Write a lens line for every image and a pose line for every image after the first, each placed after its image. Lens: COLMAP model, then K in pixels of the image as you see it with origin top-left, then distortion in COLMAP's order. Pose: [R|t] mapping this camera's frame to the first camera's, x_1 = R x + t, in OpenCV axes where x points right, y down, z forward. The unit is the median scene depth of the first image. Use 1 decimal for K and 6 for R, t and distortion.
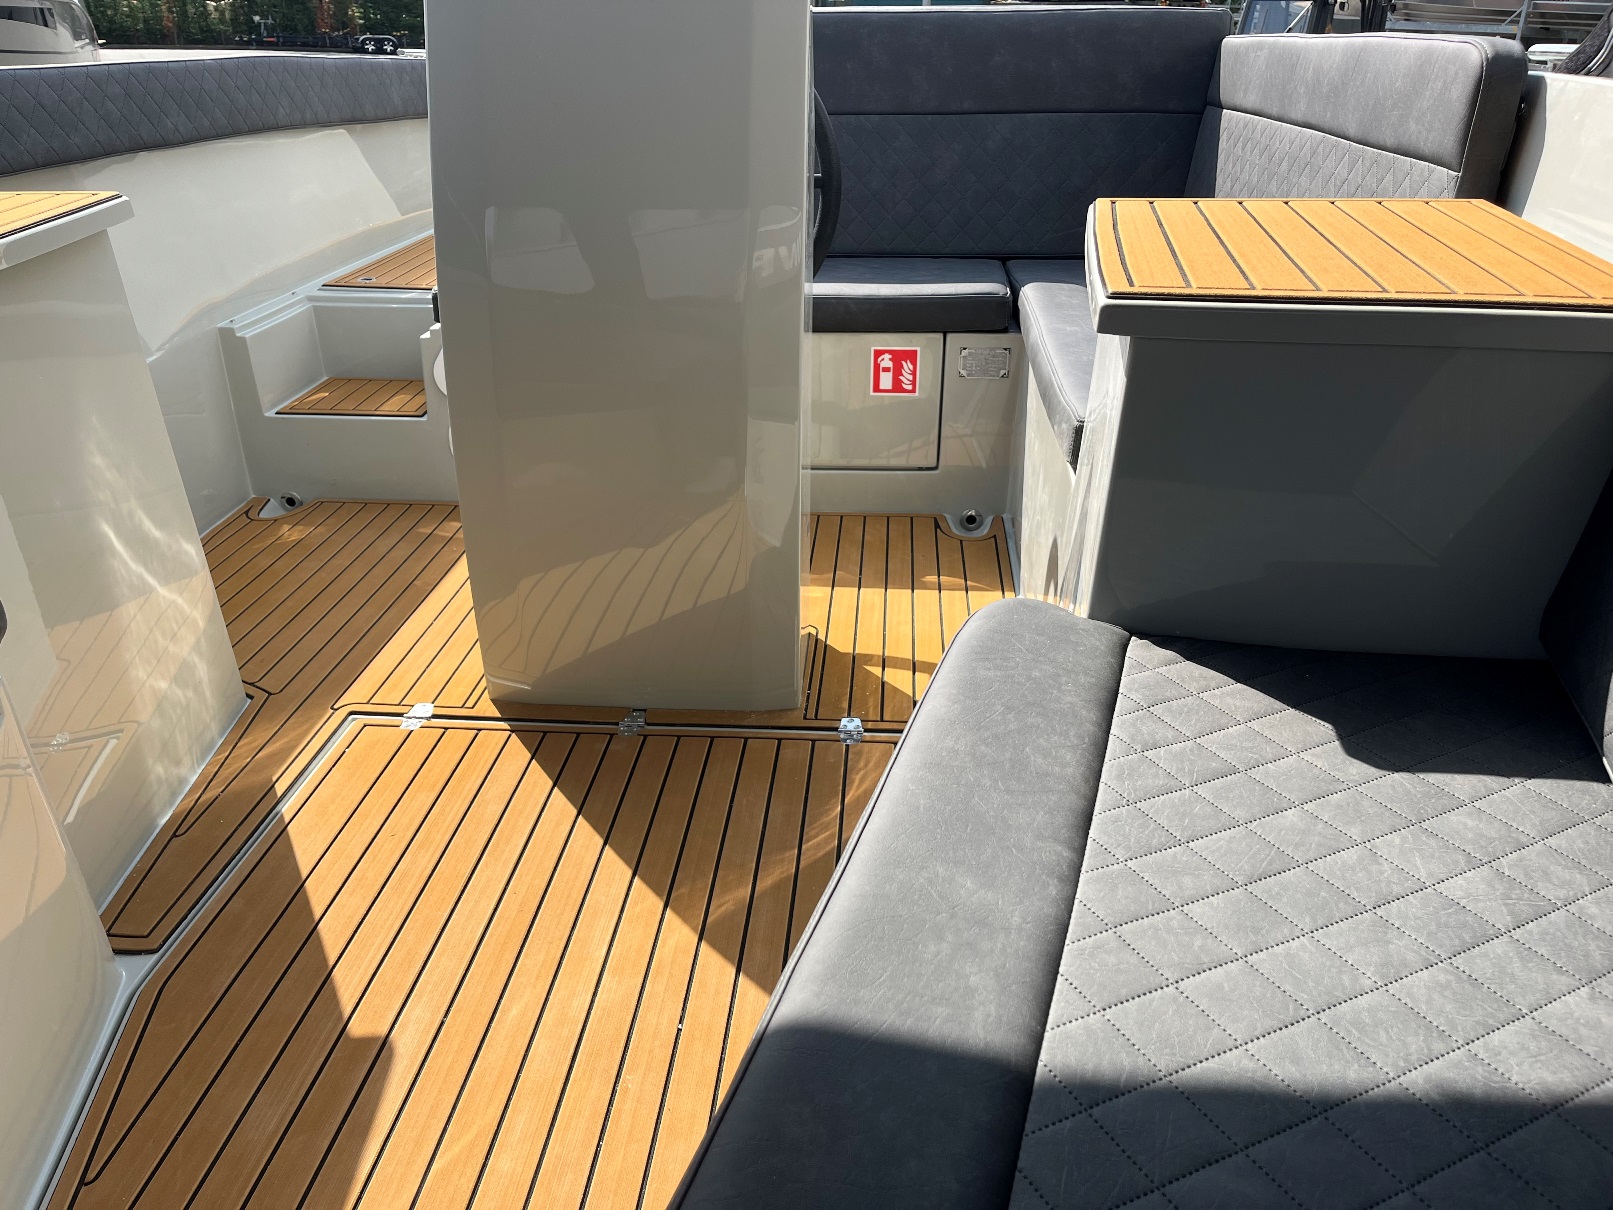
lens RADIAL K [[1214.3, 0, 808.5], [0, 1214.3, 614.6], [0, 0, 1]] dist [0.096680, -0.127157]
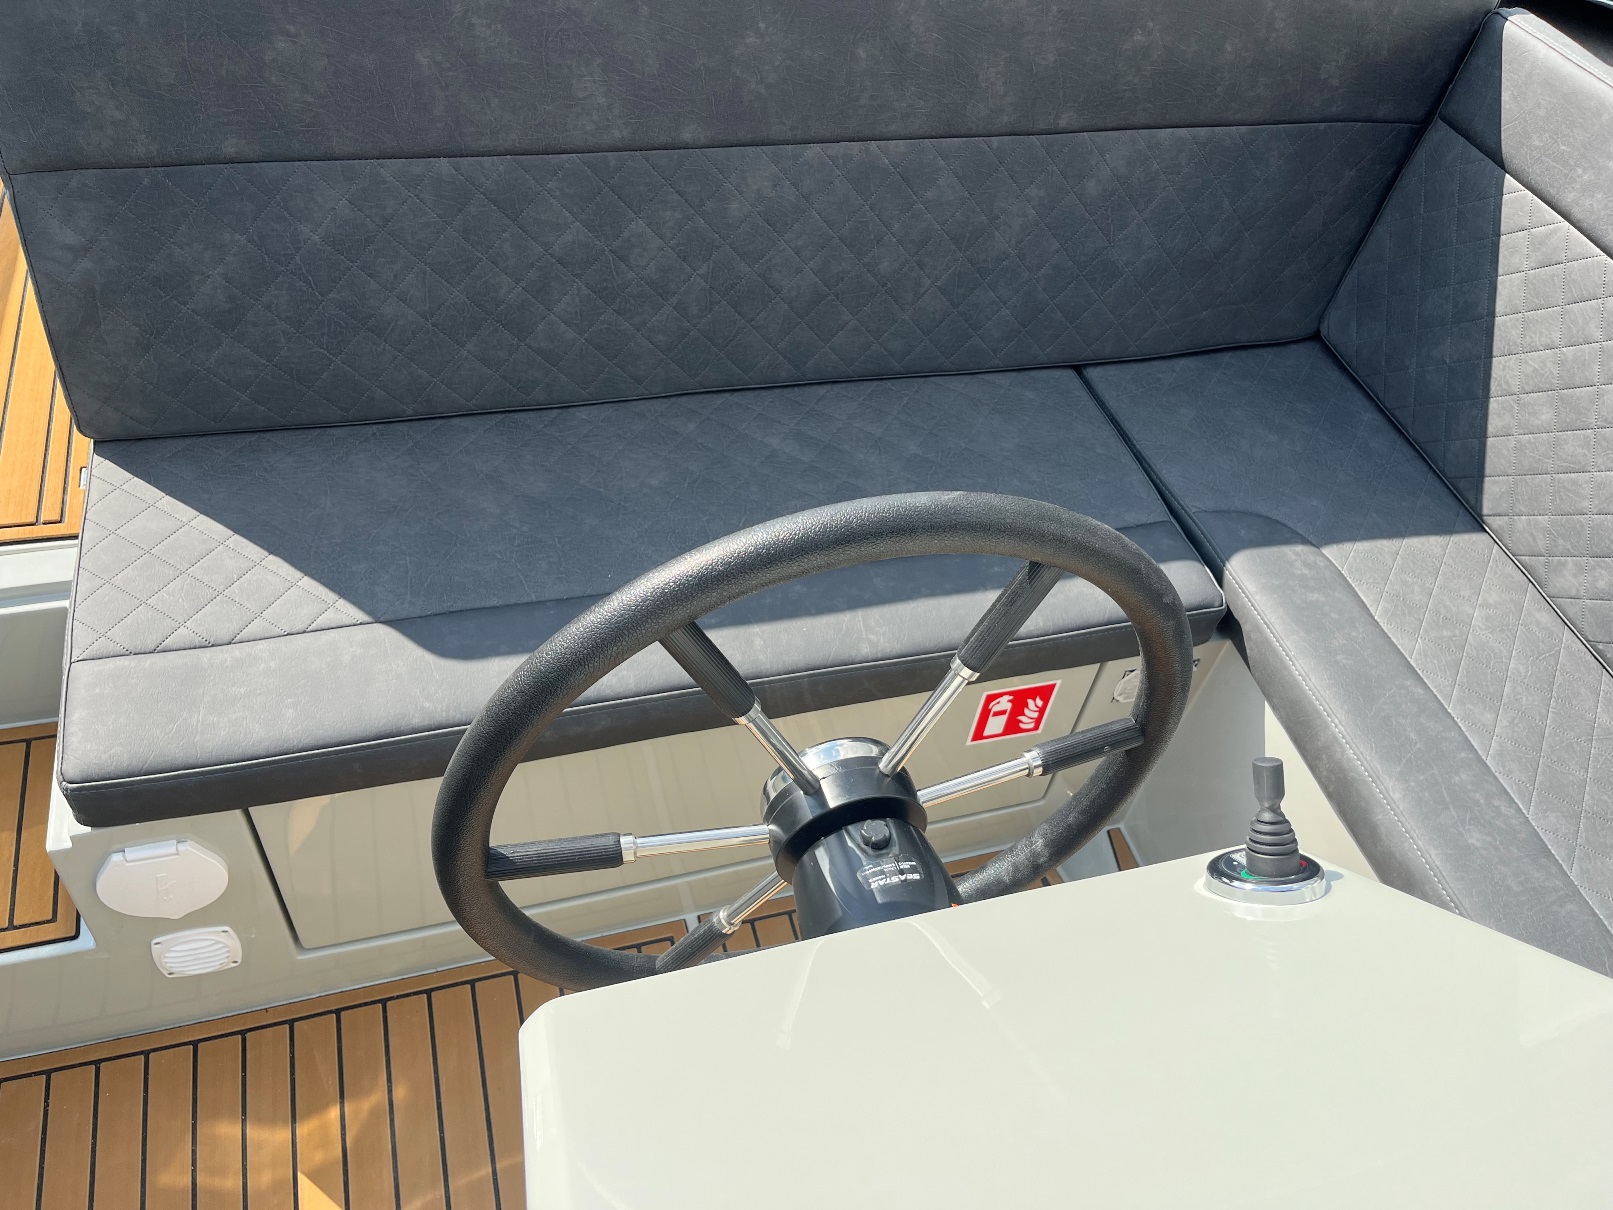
lens RADIAL K [[1214.3, 0, 808.5], [0, 1214.3, 614.6], [0, 0, 1]] dist [0.096680, -0.127157]
pose [[0.927721, -0.185701, 0.323805, -0.195181], [0.037374, 0.909321, 0.414414, -0.481900], [-0.371400, -0.372359, 0.850536, 0.564204]]
